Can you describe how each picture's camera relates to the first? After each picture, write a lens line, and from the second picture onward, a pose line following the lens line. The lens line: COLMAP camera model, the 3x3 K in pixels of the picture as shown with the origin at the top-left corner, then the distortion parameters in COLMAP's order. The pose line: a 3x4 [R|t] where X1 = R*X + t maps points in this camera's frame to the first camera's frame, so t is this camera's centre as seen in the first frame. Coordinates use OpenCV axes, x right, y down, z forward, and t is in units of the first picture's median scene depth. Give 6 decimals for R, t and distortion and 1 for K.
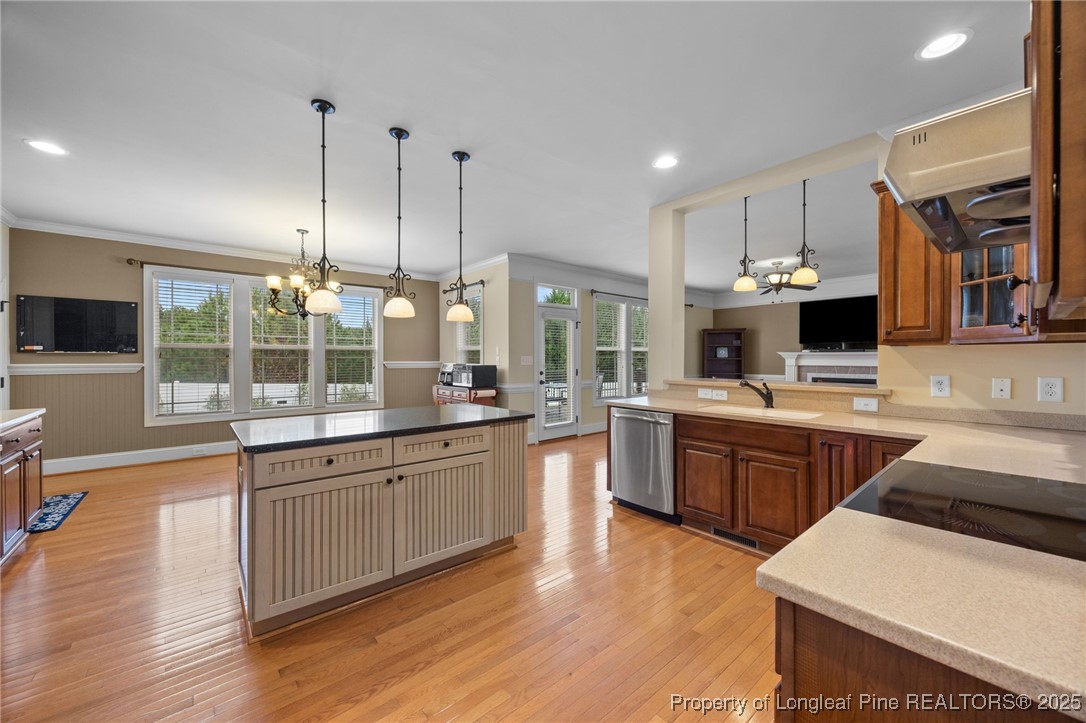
lens RADIAL K [[416.8, 0, 546.9], [0, 416.8, 359.5], [0, 0, 1]] dist [-0.003307, -0.000249]
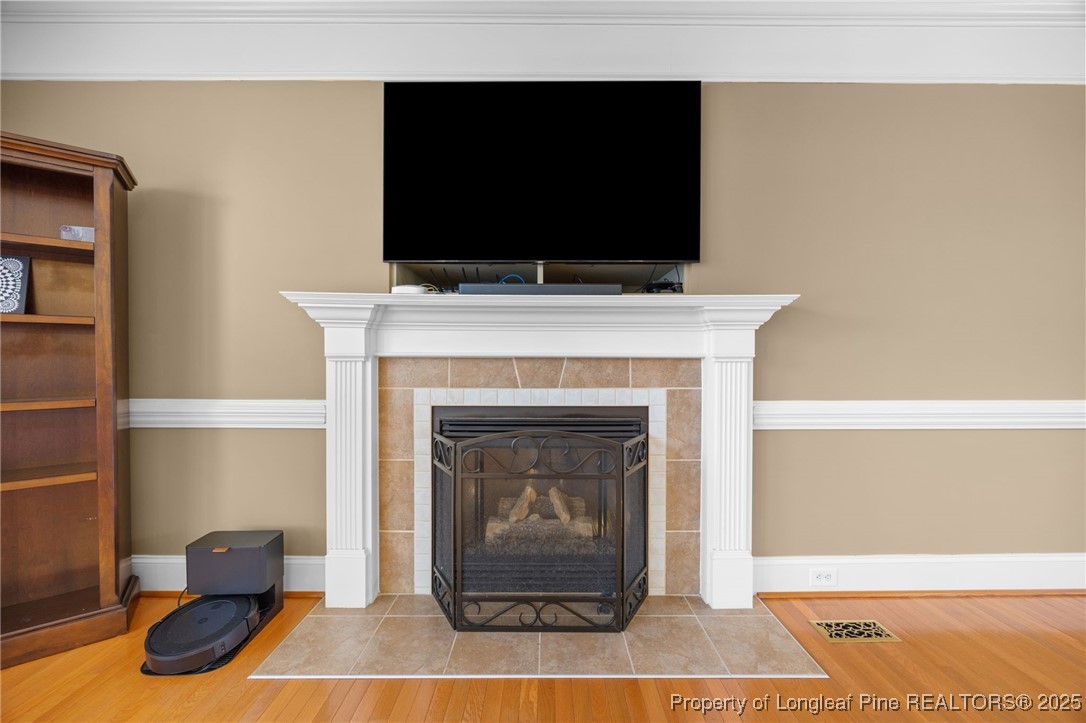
lens RADIAL K [[416.8, 0, 546.9], [0, 416.8, 359.5], [0, 0, 1]] dist [-0.003307, -0.000249]
pose [[0.643567, 0.009771, 0.765327, 0.496870], [-0.000500, 0.999924, -0.012346, 0.019431], [-0.765390, 0.007563, 0.643523, 0.795299]]
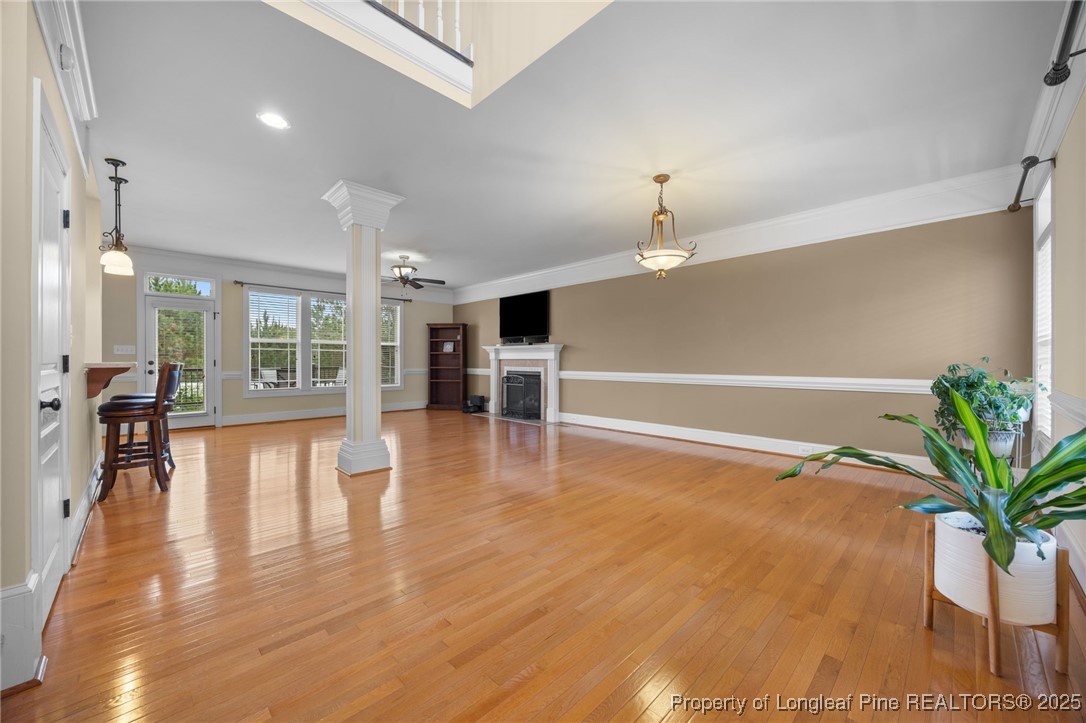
lens RADIAL K [[416.8, 0, 546.9], [0, 416.8, 359.5], [0, 0, 1]] dist [-0.003307, -0.000249]
pose [[0.997446, 0.004626, 0.071270, 0.661161], [-0.004260, 0.999977, -0.005289, 0.020315], [-0.071293, 0.004972, 0.997443, -0.040956]]
